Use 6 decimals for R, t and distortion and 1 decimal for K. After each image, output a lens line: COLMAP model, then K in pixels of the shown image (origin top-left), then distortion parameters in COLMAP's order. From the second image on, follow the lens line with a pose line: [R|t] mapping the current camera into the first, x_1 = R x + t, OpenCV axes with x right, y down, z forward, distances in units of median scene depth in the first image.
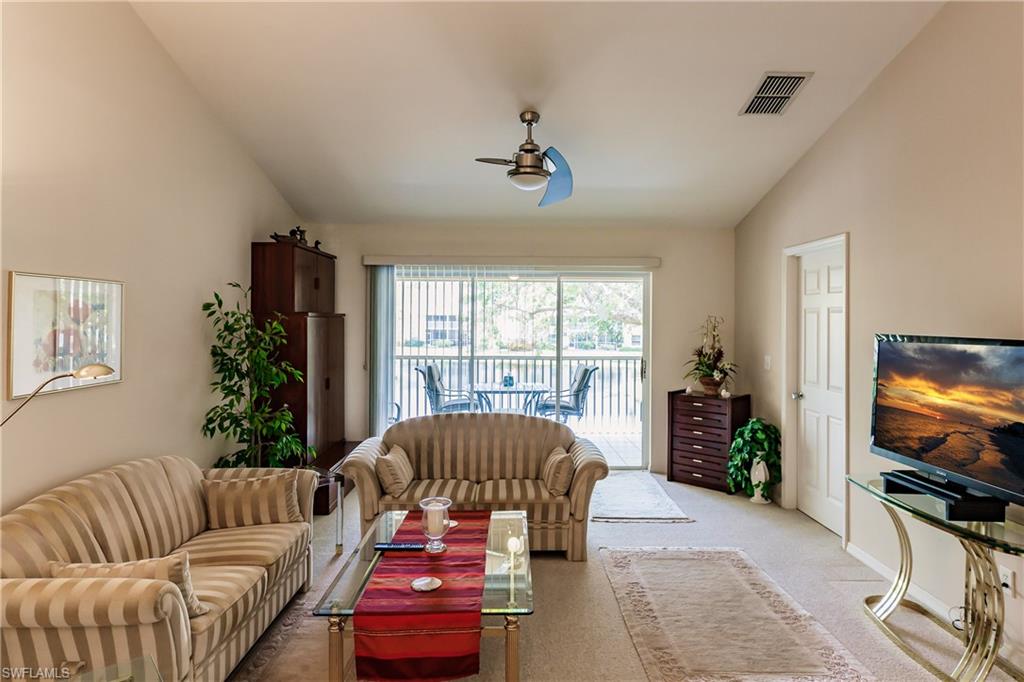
lens RADIAL K [[609.0, 0, 537.5], [0, 609.0, 315.8], [0, 0, 1]] dist [0.000765, -0.002131]
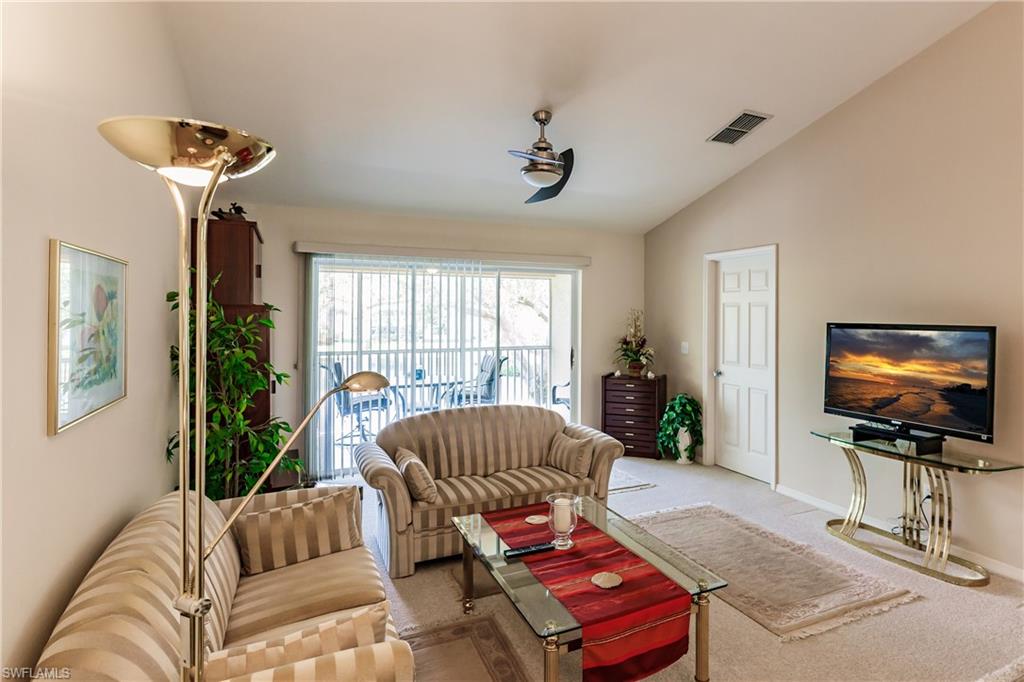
lens RADIAL K [[552.6, 0, 570.9], [0, 552.6, 313.3], [0, 0, 1]] dist [-0.005308, 0.000355]
pose [[0.902220, -0.002122, 0.431271, -0.351402], [-0.001853, 0.999960, 0.008798, -0.000768], [-0.431272, -0.008737, 0.902180, 0.123552]]
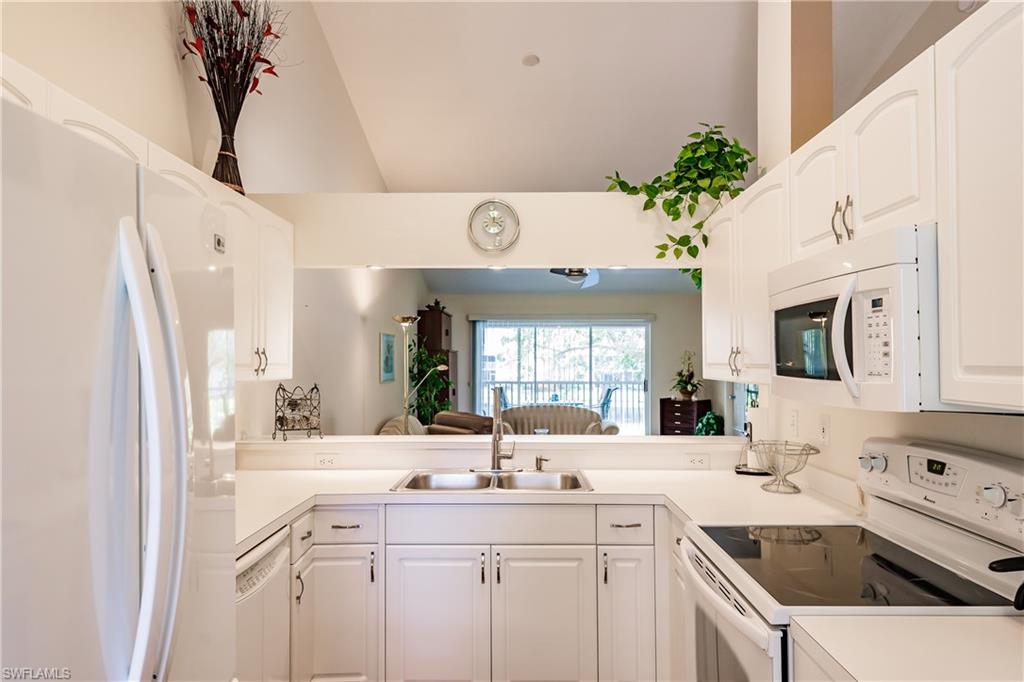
lens RADIAL K [[716.6, 0, 510.6], [0, 716.6, 342.4], [0, 0, 1]] dist [0.000927, -0.000082]
pose [[0.997962, -0.004899, -0.063622, -0.071044], [0.003525, 0.999758, -0.021694, 0.020969], [0.063713, 0.021426, 0.997738, -1.132158]]
